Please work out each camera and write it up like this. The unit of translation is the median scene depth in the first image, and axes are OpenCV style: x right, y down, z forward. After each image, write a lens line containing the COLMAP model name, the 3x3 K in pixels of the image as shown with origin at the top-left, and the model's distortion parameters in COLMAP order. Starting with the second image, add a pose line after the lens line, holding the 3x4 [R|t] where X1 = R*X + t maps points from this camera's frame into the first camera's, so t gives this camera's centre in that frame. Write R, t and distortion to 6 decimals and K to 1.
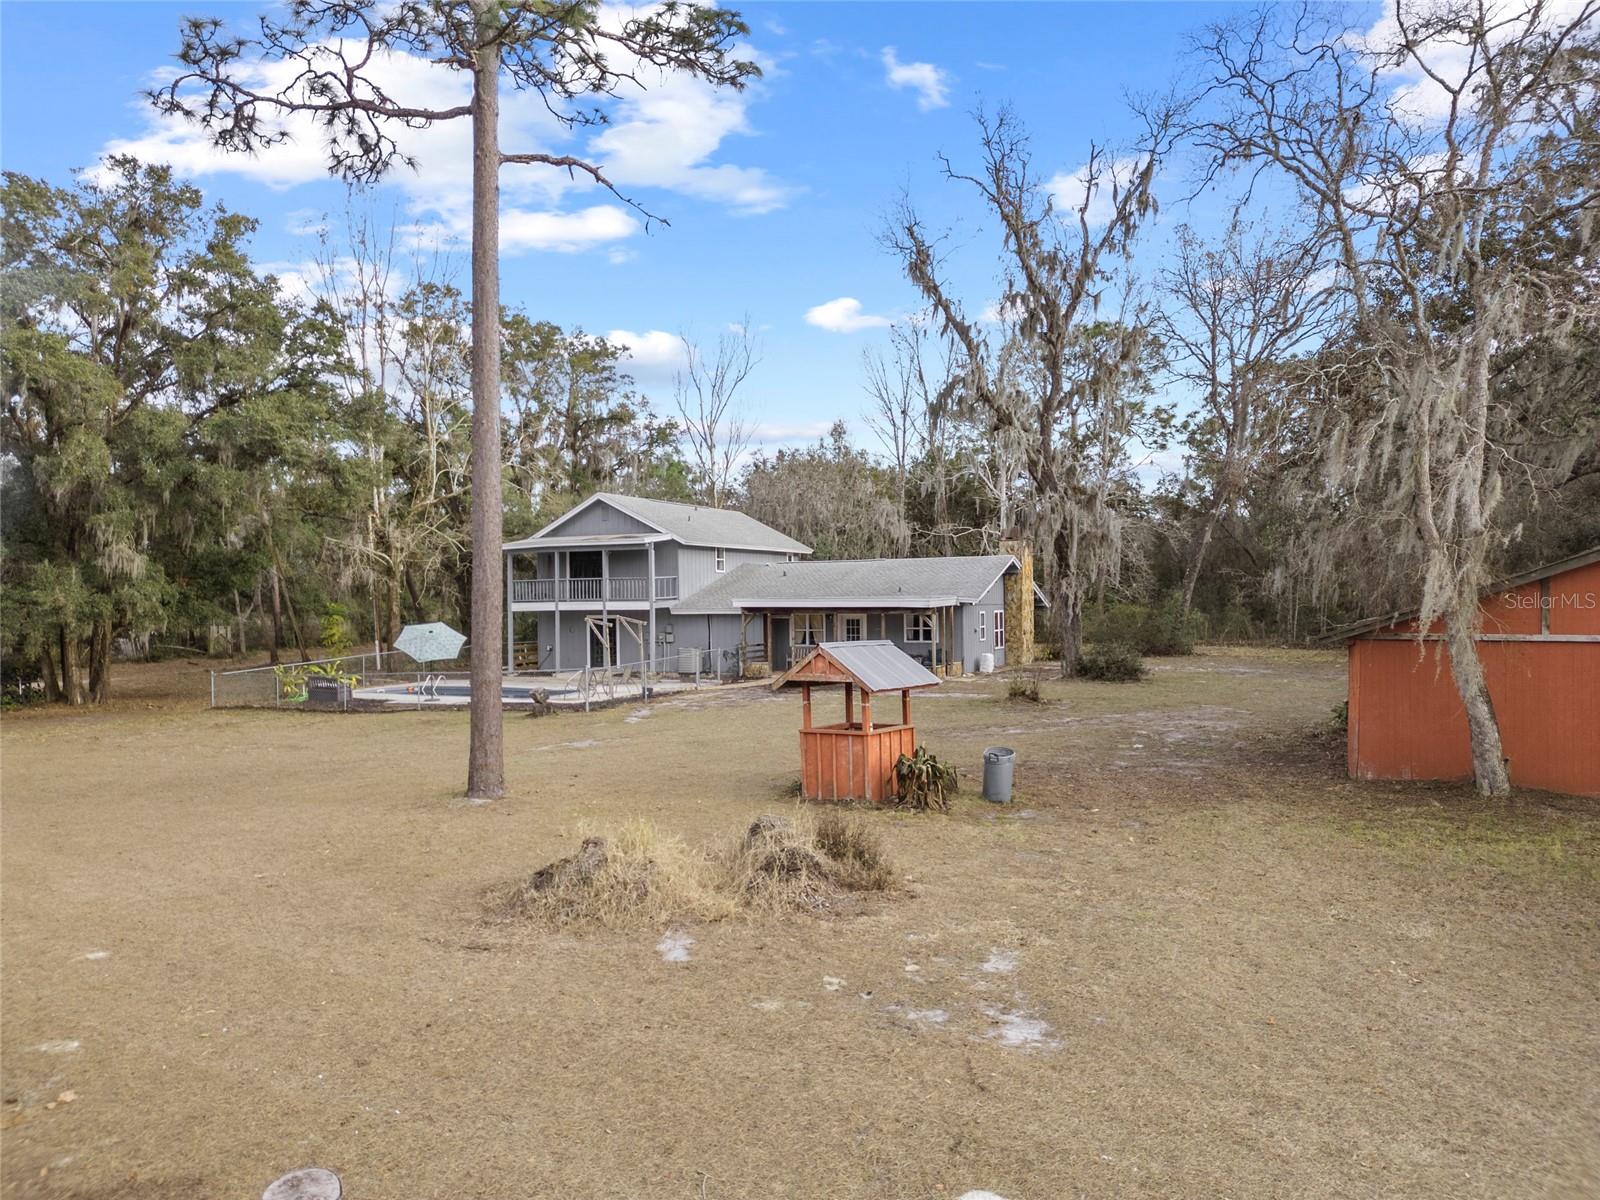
lens RADIAL K [[1154.7, 0, 776.5], [0, 1154.7, 589.4], [0, 0, 1]] dist [0.060646, -0.067850]
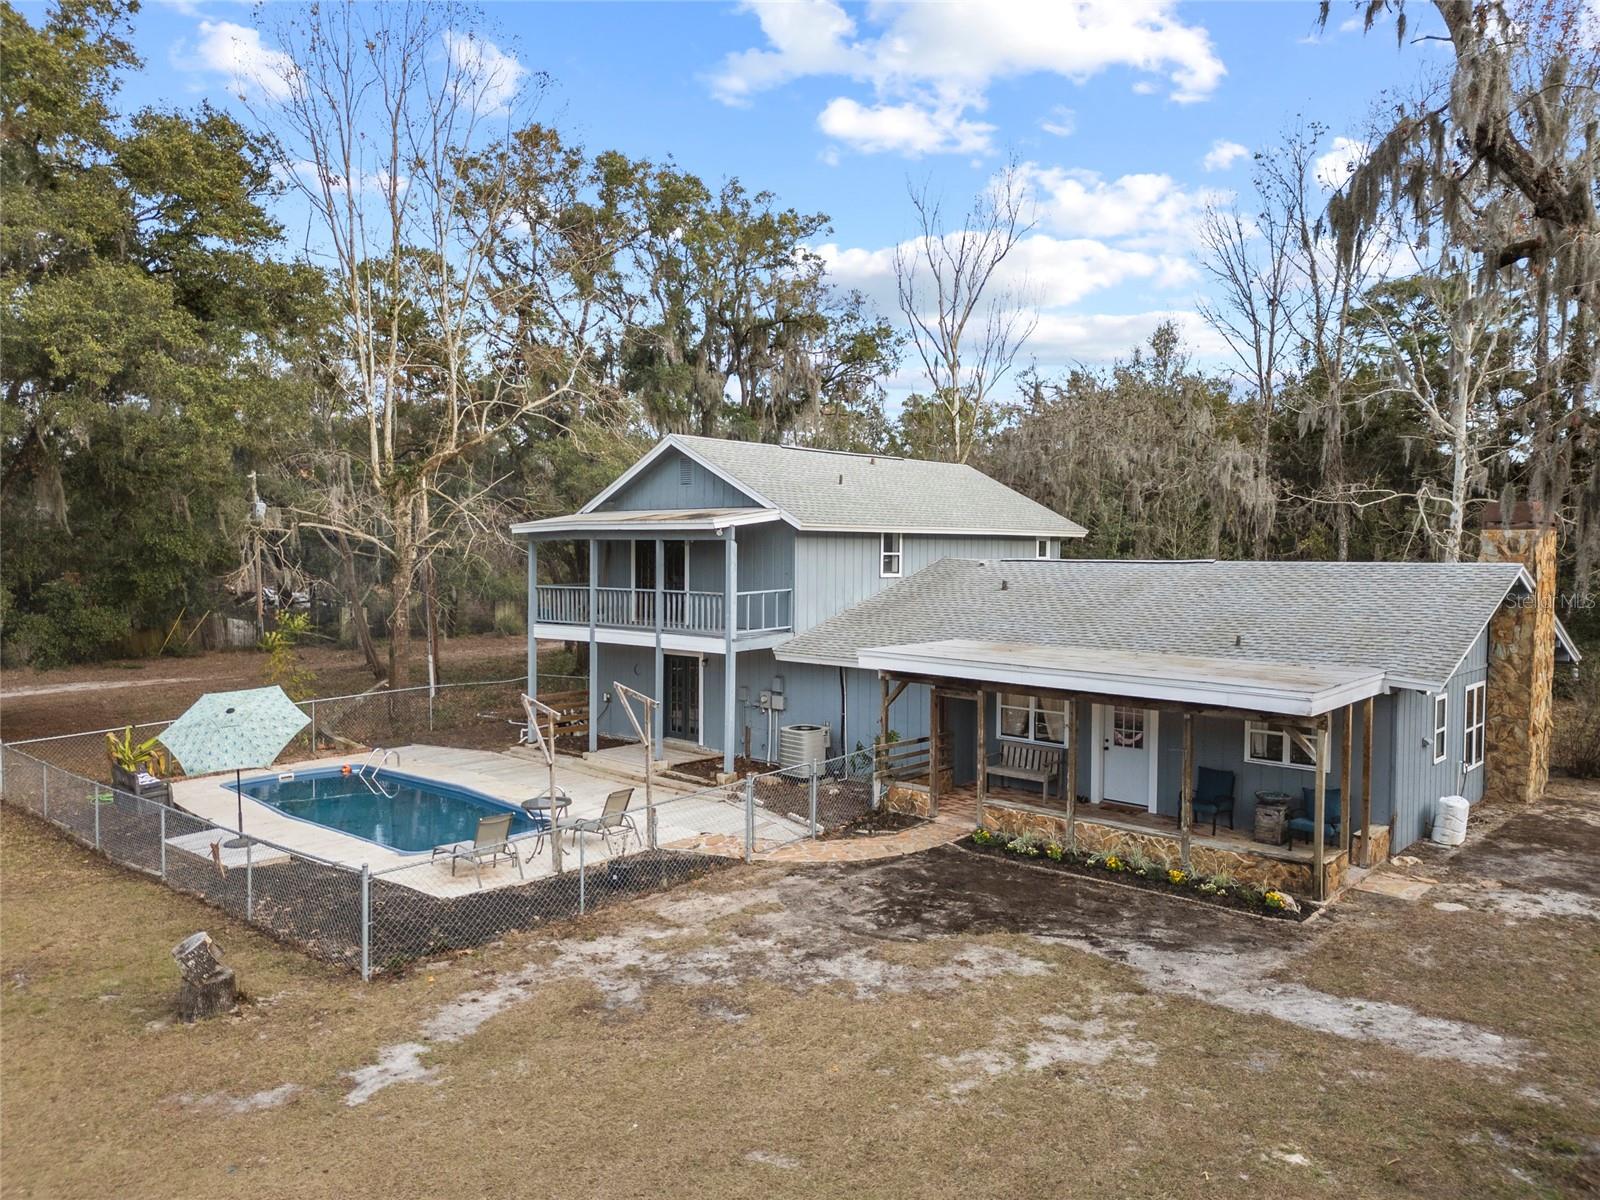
lens RADIAL K [[1154.7, 0, 776.5], [0, 1154.7, 589.4], [0, 0, 1]] dist [0.060646, -0.067850]
pose [[0.957175, 0.028250, -0.288130, 0.058349], [-0.015282, 0.998770, 0.047159, -0.034760], [0.289108, -0.040737, 0.956429, 0.465084]]
